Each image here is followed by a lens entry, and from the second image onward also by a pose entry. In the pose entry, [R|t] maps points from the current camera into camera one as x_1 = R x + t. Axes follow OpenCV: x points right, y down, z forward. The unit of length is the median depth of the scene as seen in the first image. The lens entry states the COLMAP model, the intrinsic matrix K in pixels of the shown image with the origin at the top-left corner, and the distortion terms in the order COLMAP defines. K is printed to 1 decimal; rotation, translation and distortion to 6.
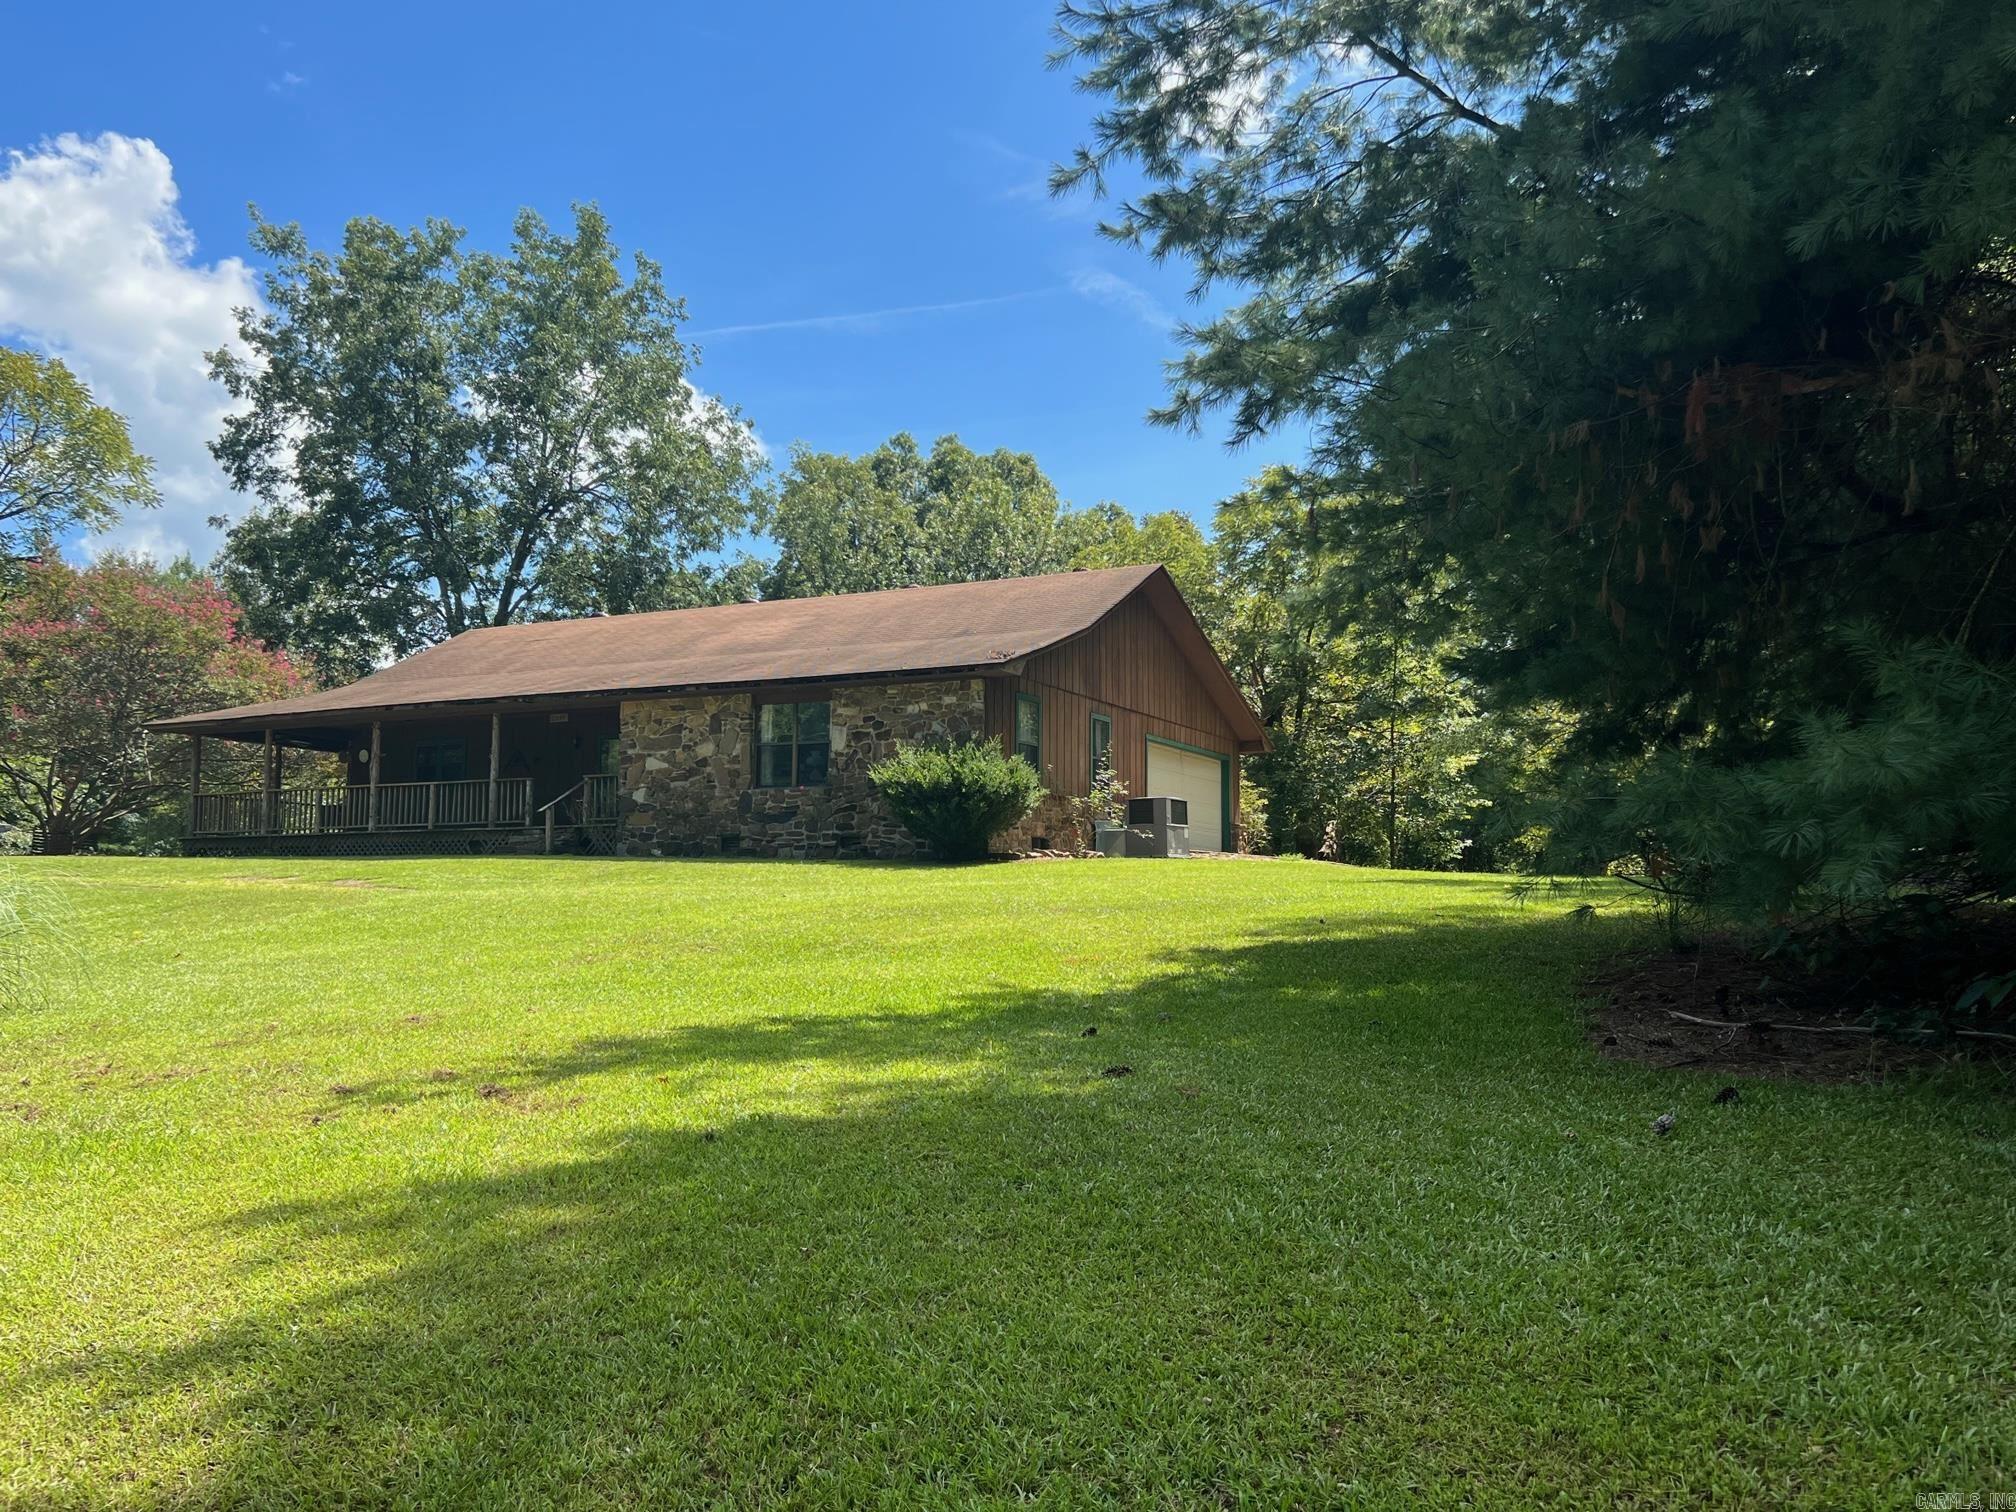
lens RADIAL K [[1647.5, 0, 1008.0], [0, 1647.5, 756.0], [0, 0, 1]] dist [-0.142076, -0.003134]
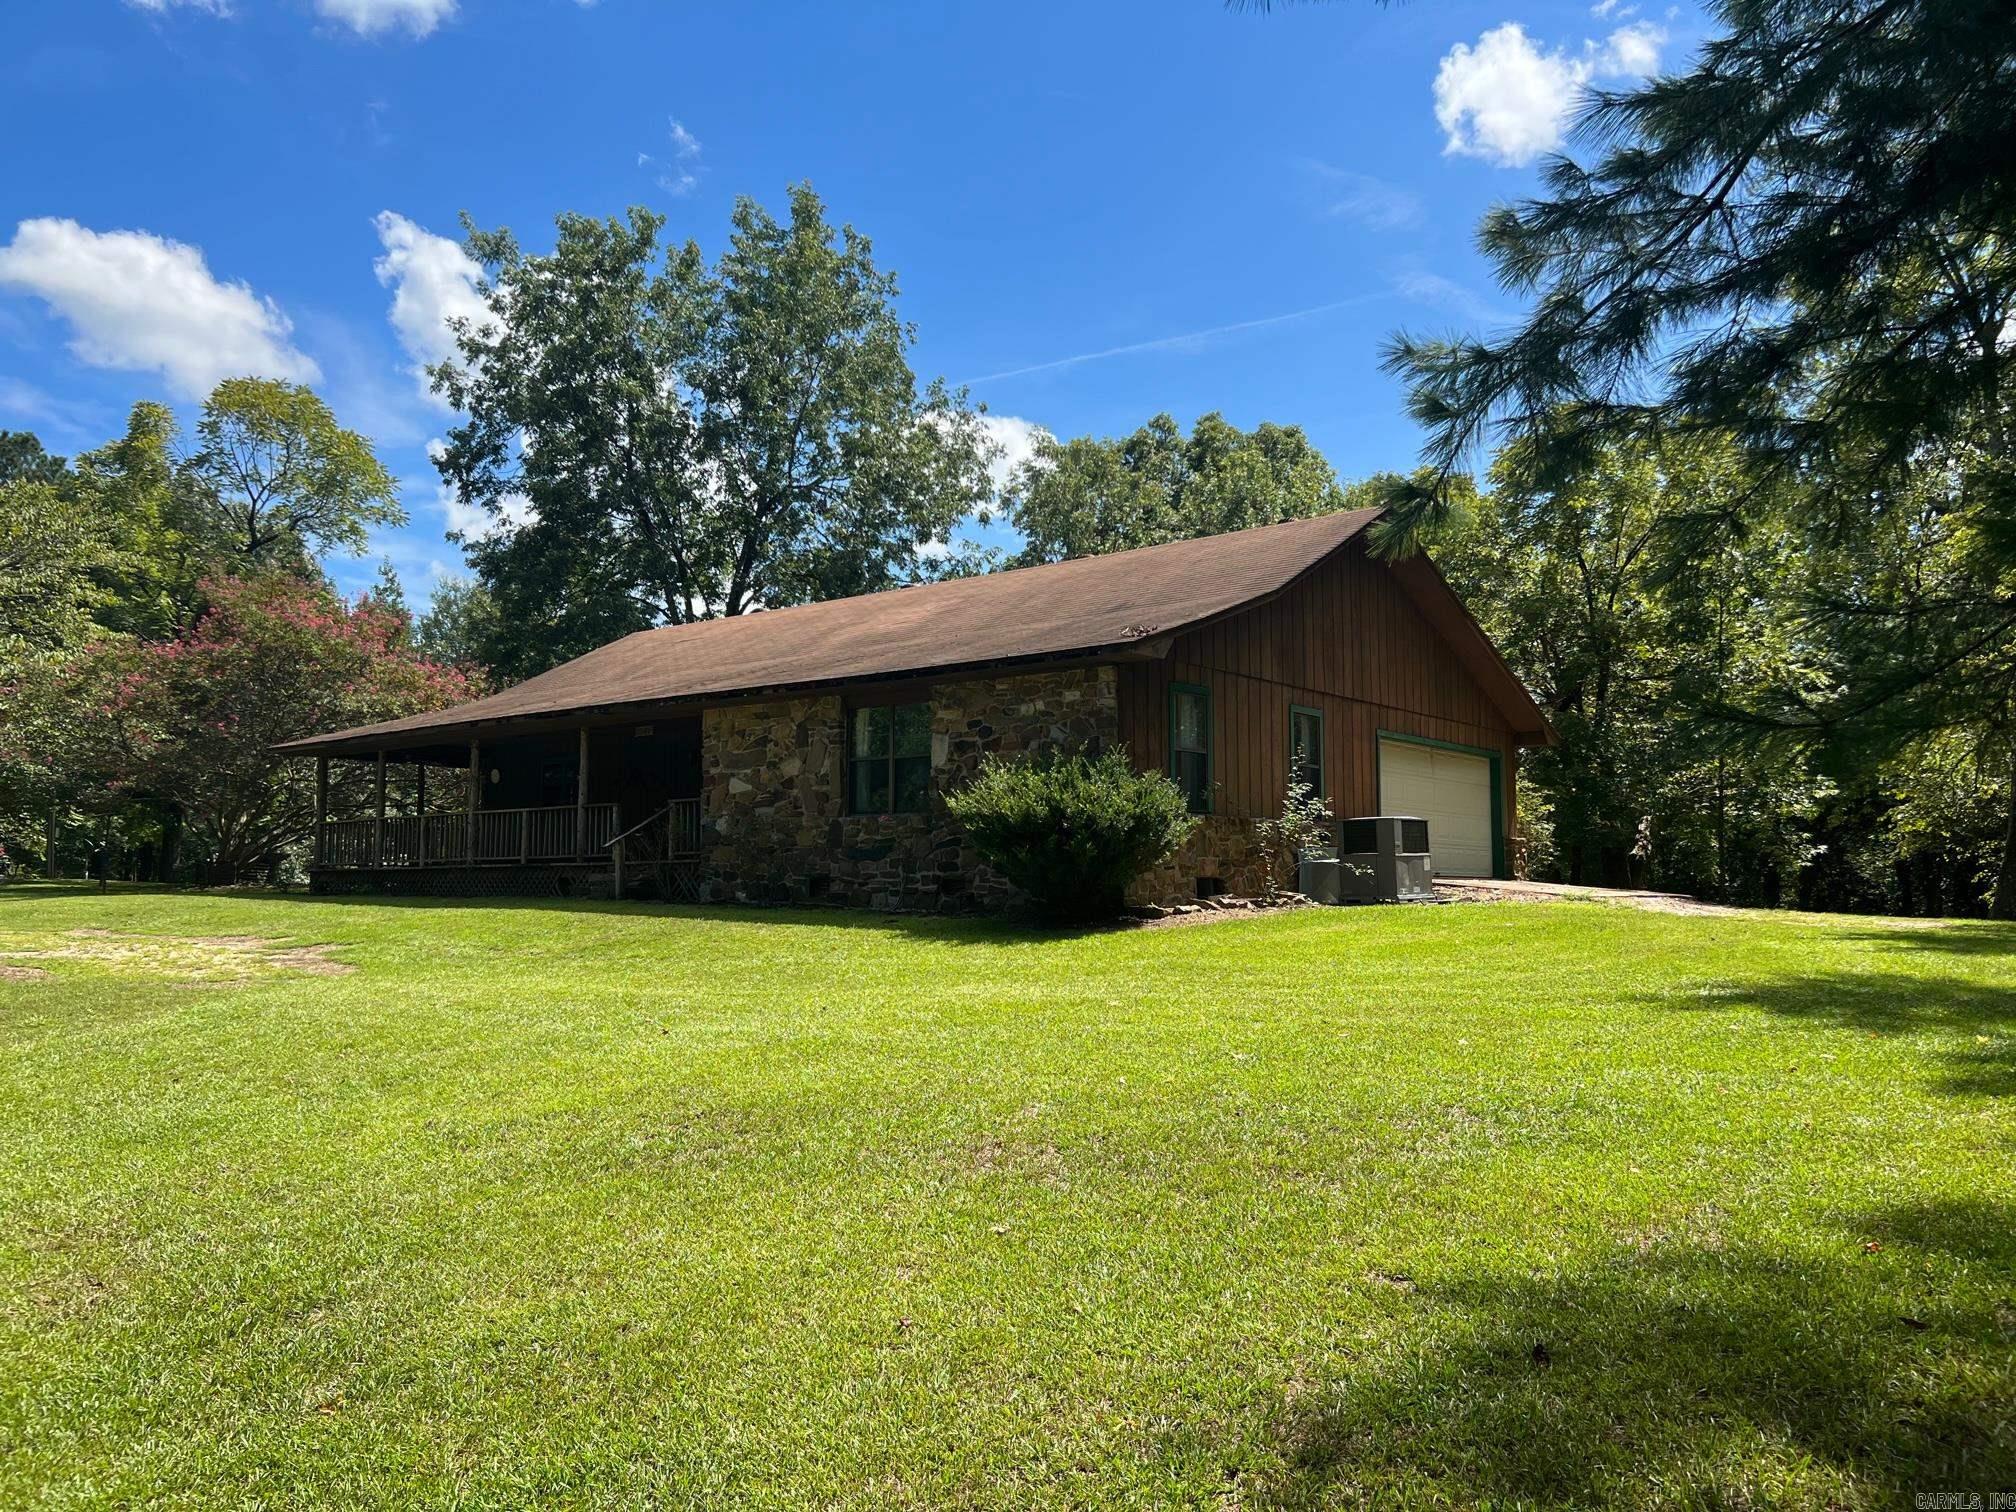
lens RADIAL K [[1413.4, 0, 1008.0], [0, 1413.4, 756.0], [0, 0, 1]] dist [0.001183, -0.168376]
pose [[0.971816, -0.023549, -0.234563, 0.063525], [0.026206, 0.999623, 0.008213, -0.009838], [0.234282, -0.014129, 0.972066, 0.285384]]
